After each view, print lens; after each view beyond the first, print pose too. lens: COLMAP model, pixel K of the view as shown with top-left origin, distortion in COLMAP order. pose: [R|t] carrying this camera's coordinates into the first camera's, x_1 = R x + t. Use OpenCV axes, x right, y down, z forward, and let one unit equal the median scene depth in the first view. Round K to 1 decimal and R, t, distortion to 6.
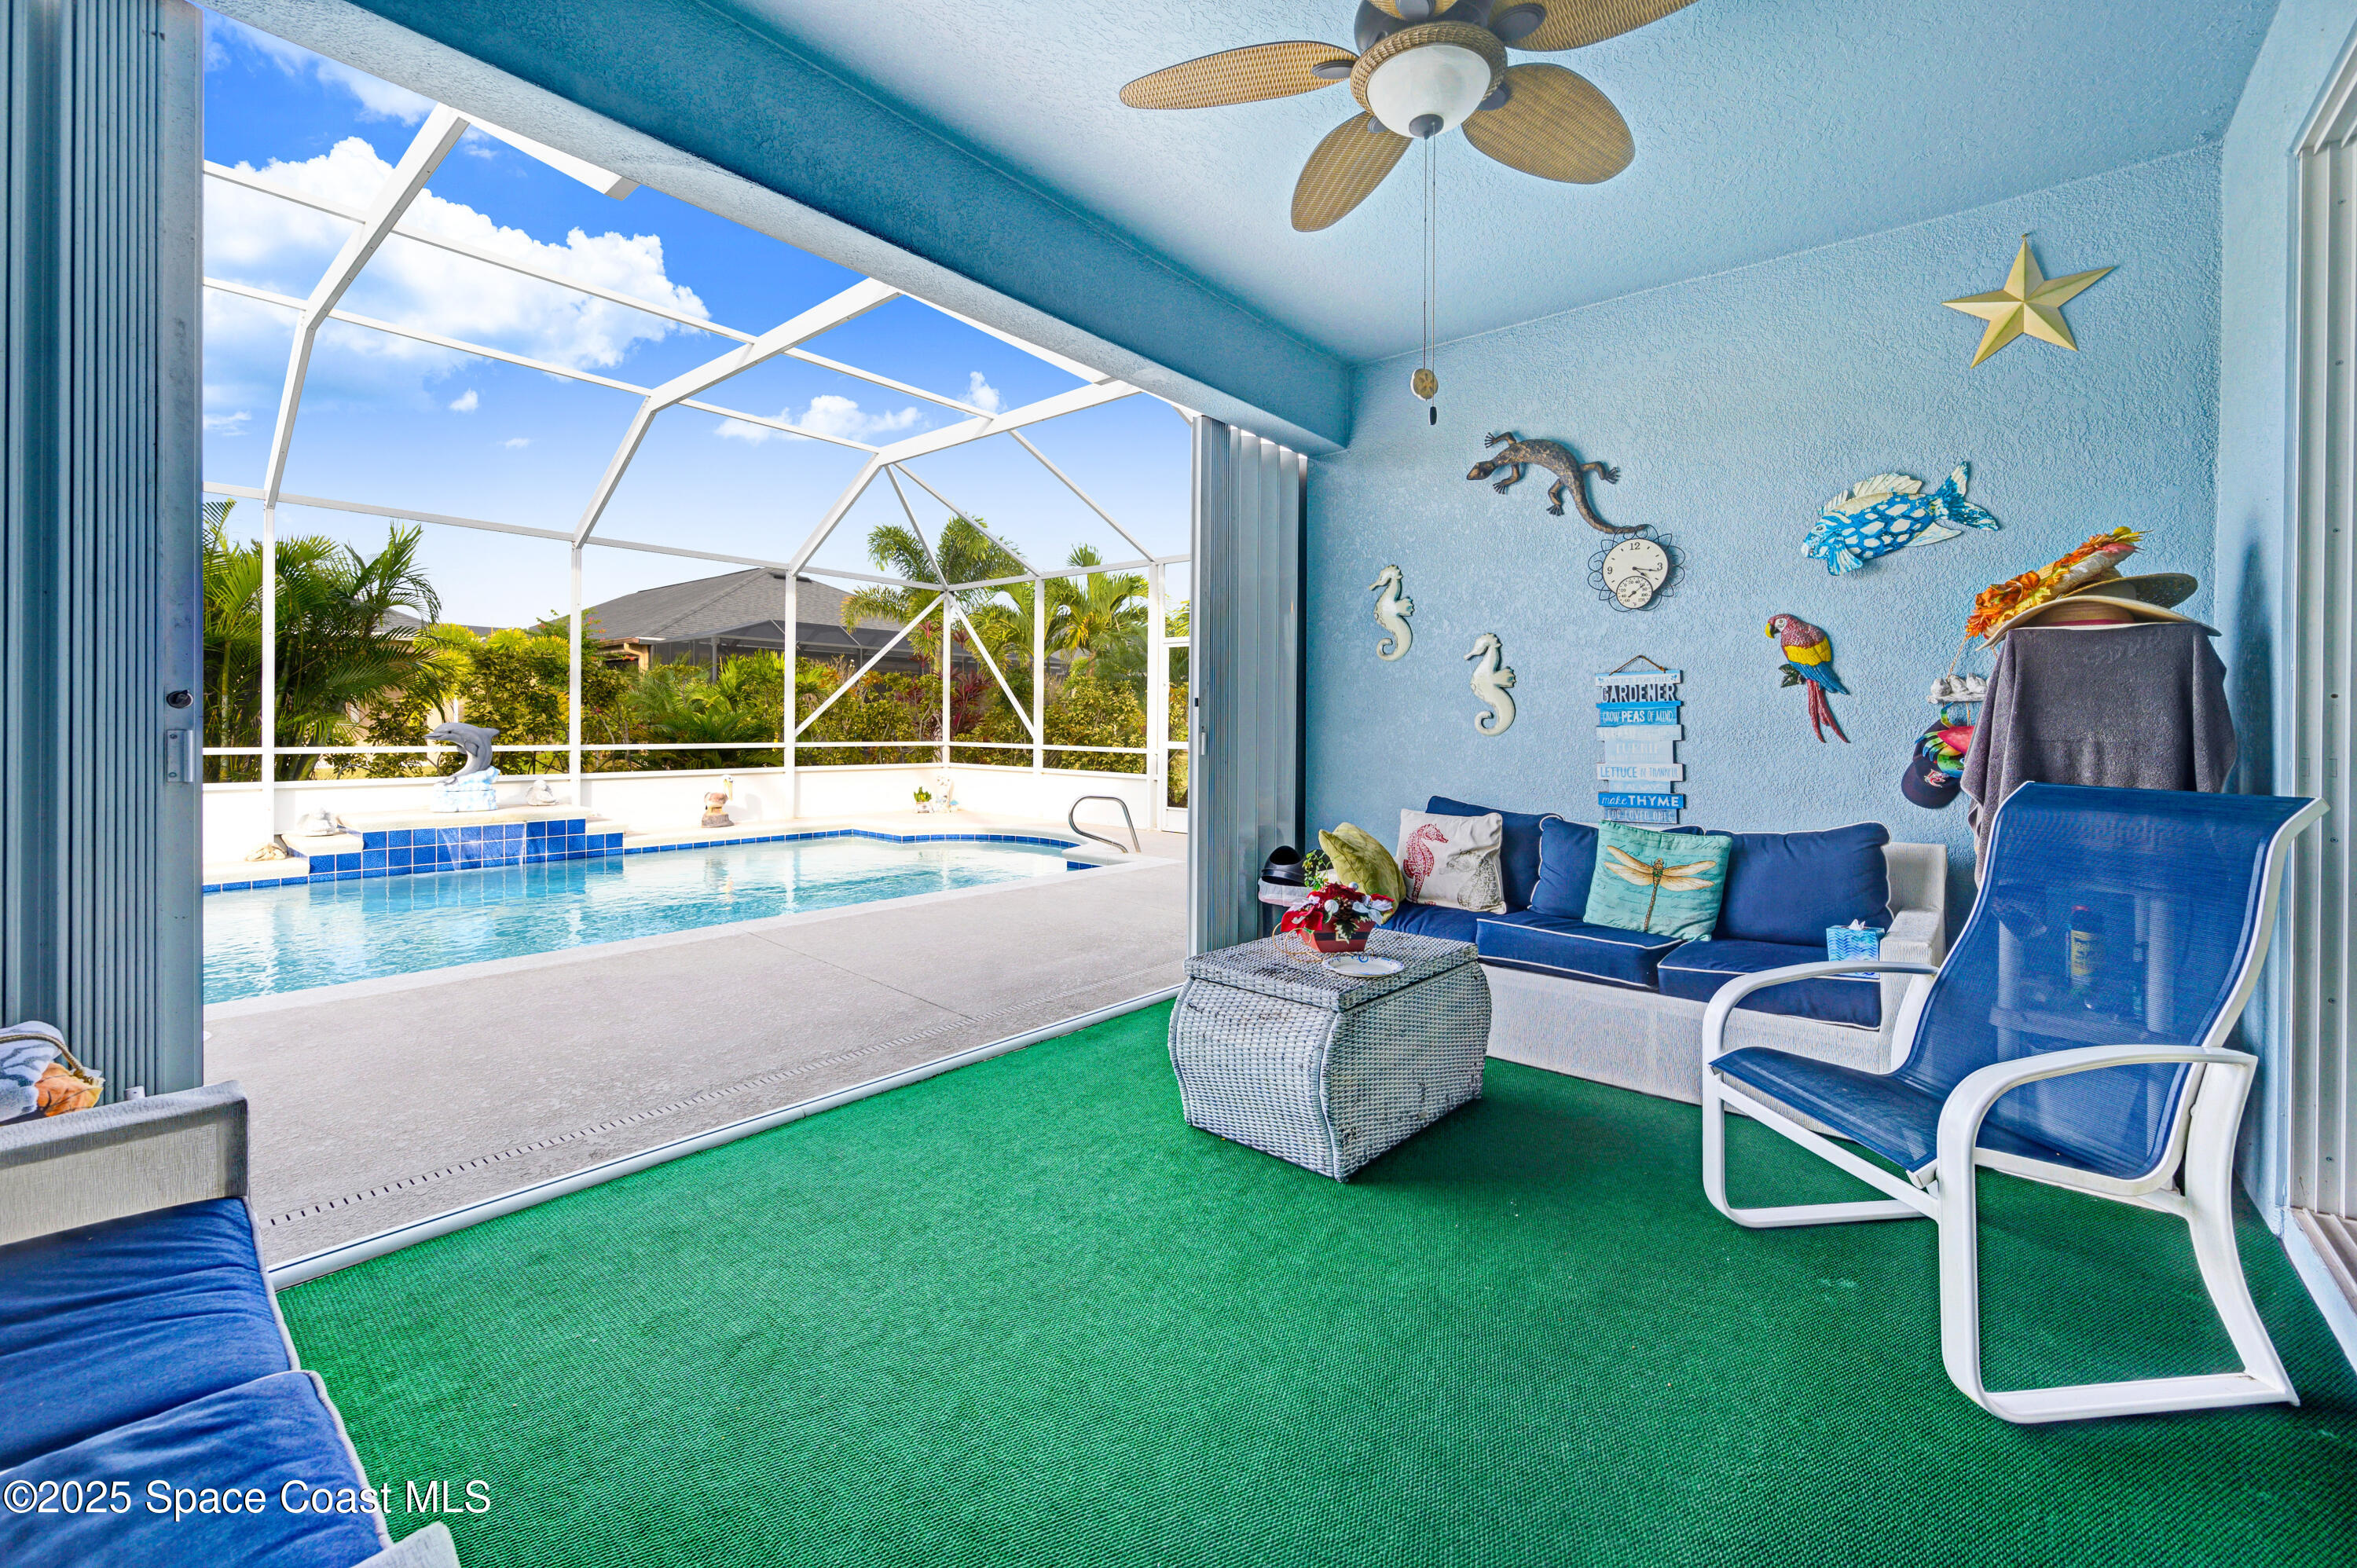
lens RADIAL K [[947.8, 0, 1182.1], [0, 947.8, 722.5], [0, 0, 1]] dist [0.000574, -0.000105]
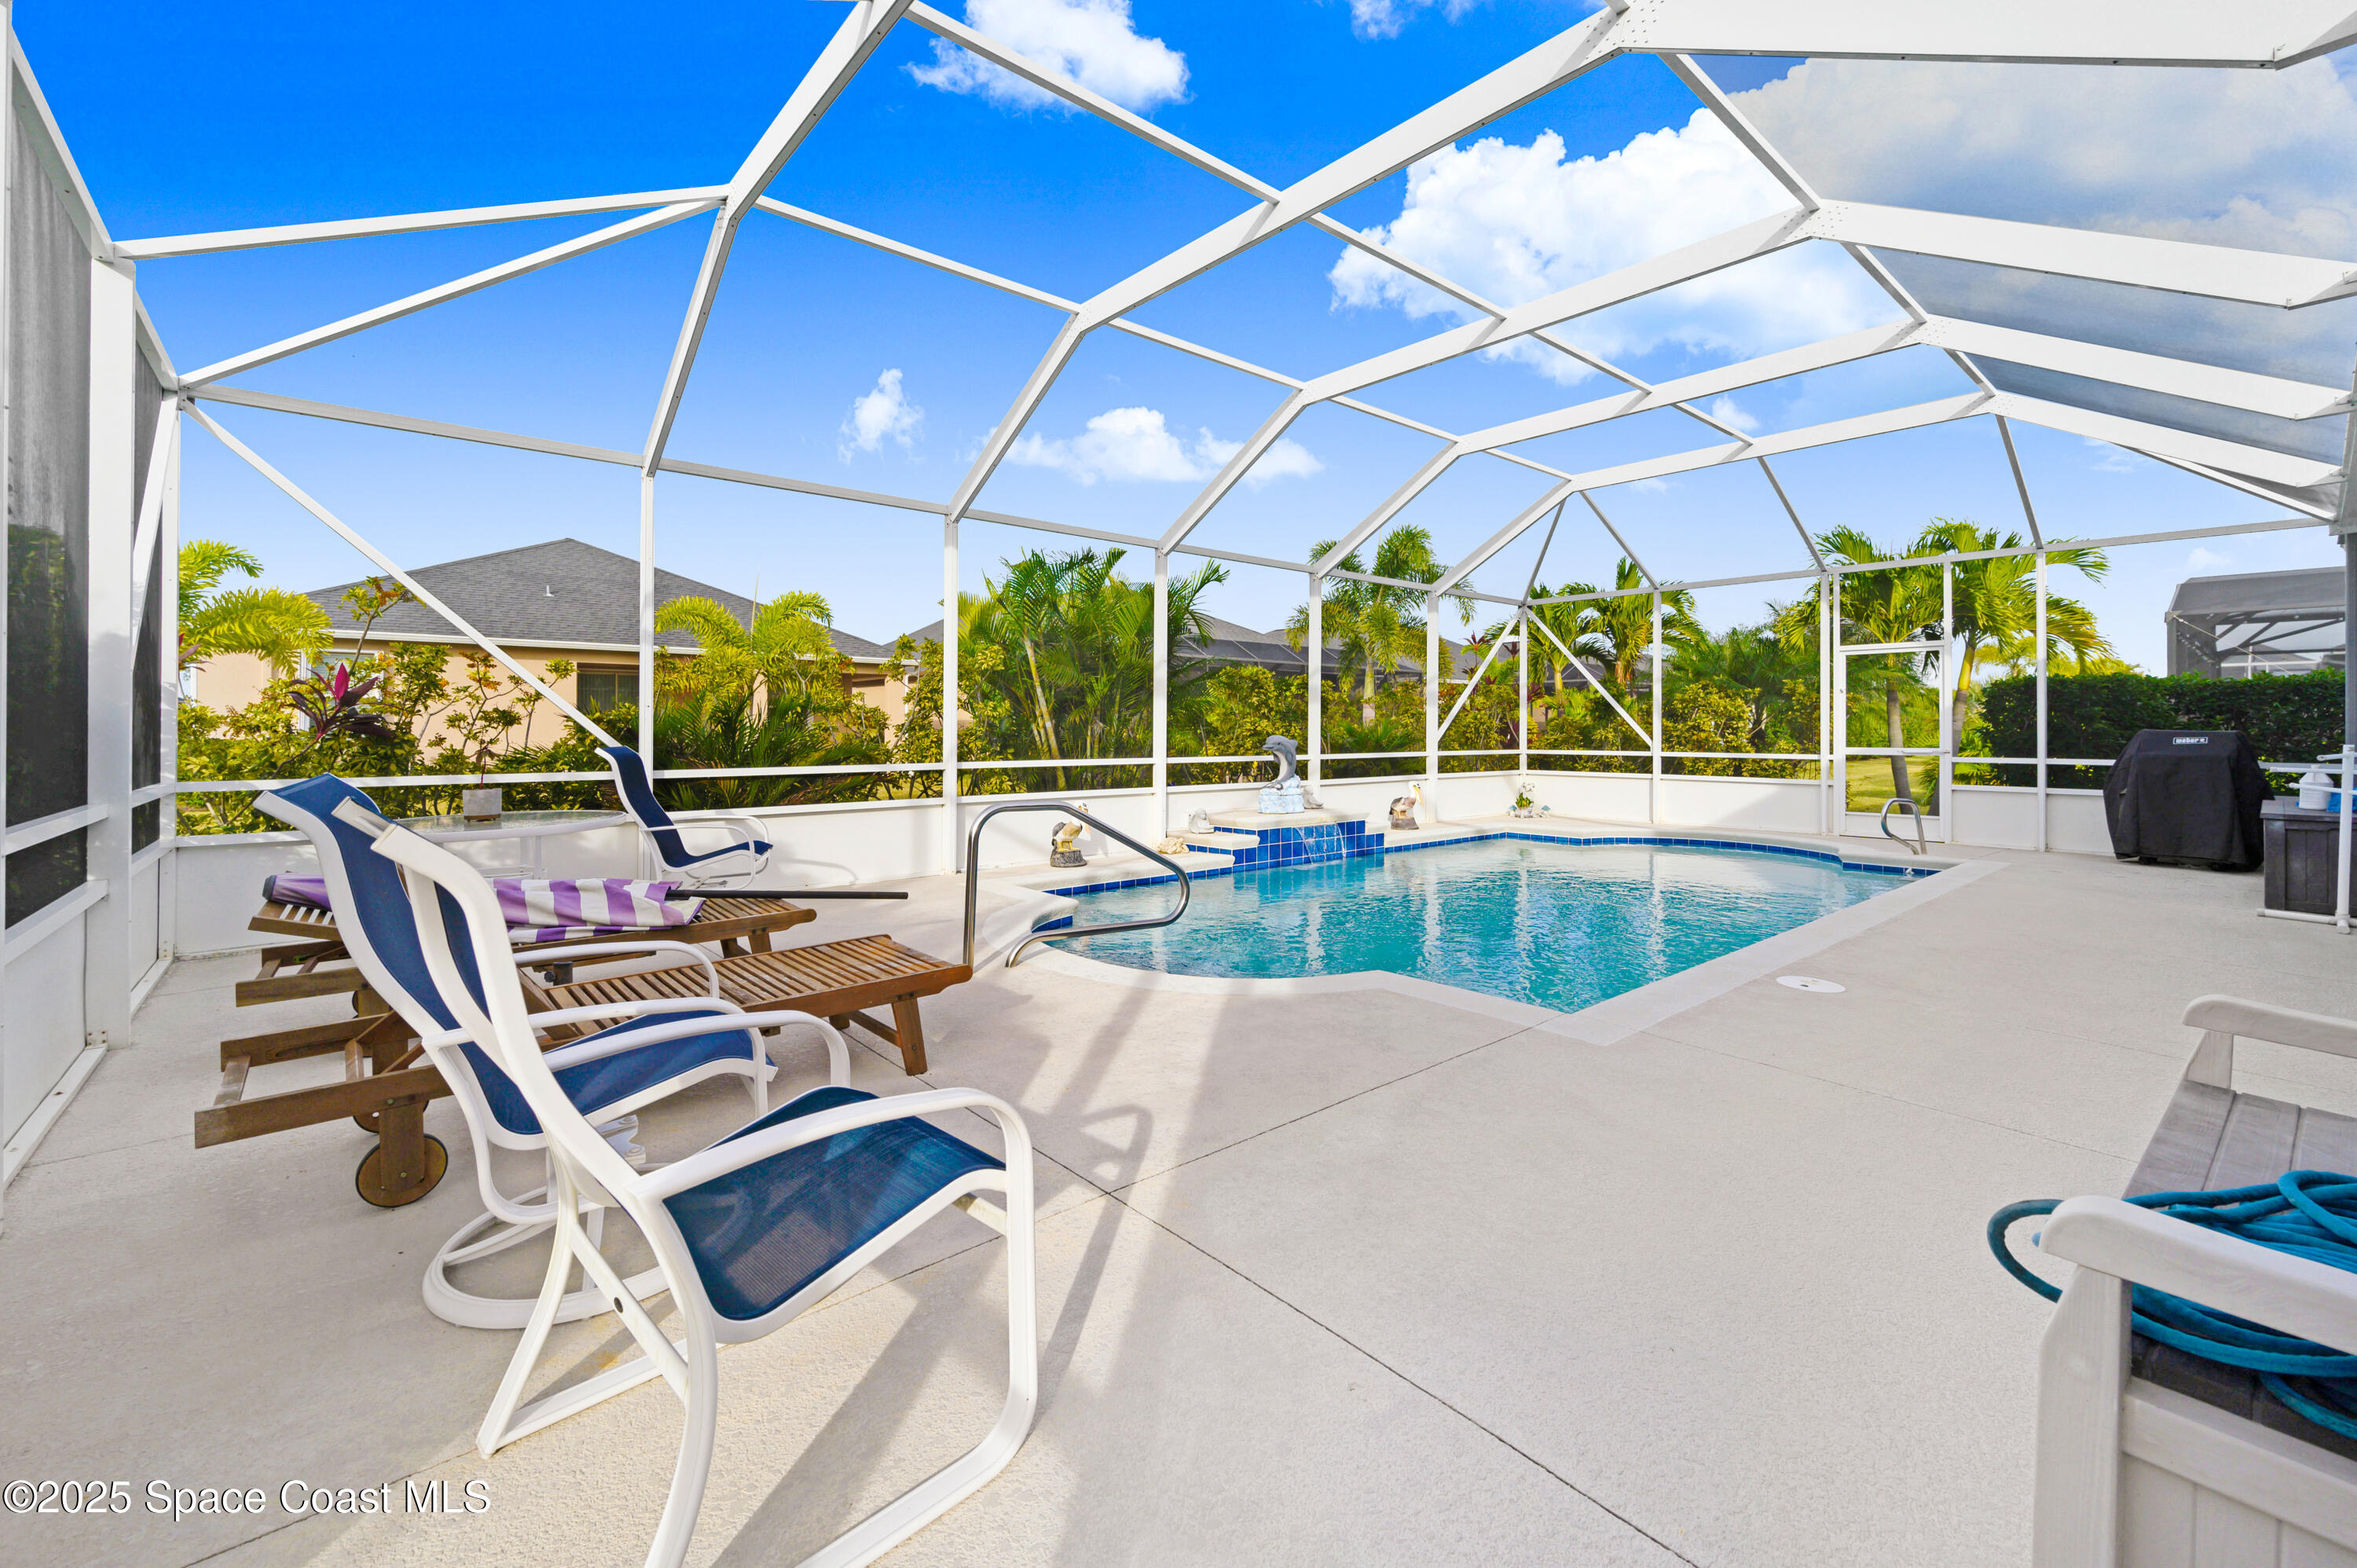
lens RADIAL K [[947.8, 0, 1182.1], [0, 947.8, 722.5], [0, 0, 1]] dist [0.000574, -0.000105]
pose [[0.987223, -0.012557, -0.158850, -0.569266], [0.010729, 0.999866, -0.012358, -0.001869], [0.158984, 0.010496, 0.987225, -0.121338]]
